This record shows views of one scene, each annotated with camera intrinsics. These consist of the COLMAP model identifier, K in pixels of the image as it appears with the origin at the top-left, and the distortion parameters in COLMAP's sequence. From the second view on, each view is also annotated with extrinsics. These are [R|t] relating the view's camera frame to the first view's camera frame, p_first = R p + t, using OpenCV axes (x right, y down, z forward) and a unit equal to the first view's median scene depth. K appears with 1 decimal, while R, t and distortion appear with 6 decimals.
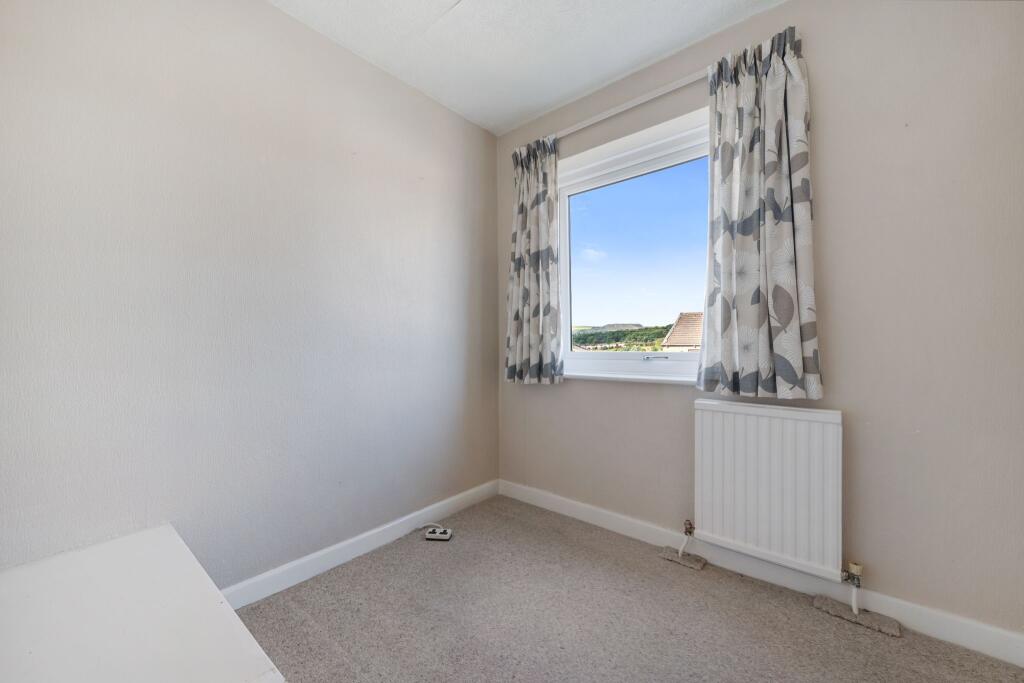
lens RADIAL K [[399.8, 0, 514.9], [0, 399.8, 342.3], [0, 0, 1]] dist [0.001336, 0.000225]
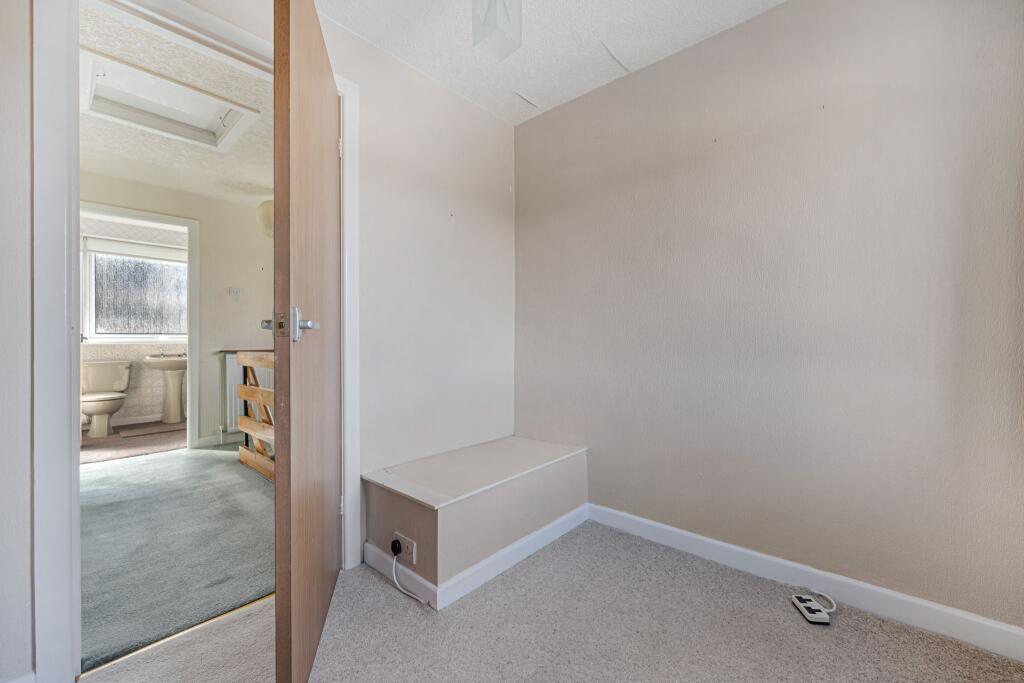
lens RADIAL K [[399.8, 0, 513.3], [0, 399.8, 340.6], [0, 0, 1]] dist [0.001336, 0.000225]
pose [[-0.033778, -0.004491, -0.999419, 0.650878], [0.008371, 0.999954, -0.004777, 0.007573], [0.999394, -0.008528, -0.033739, 0.613879]]
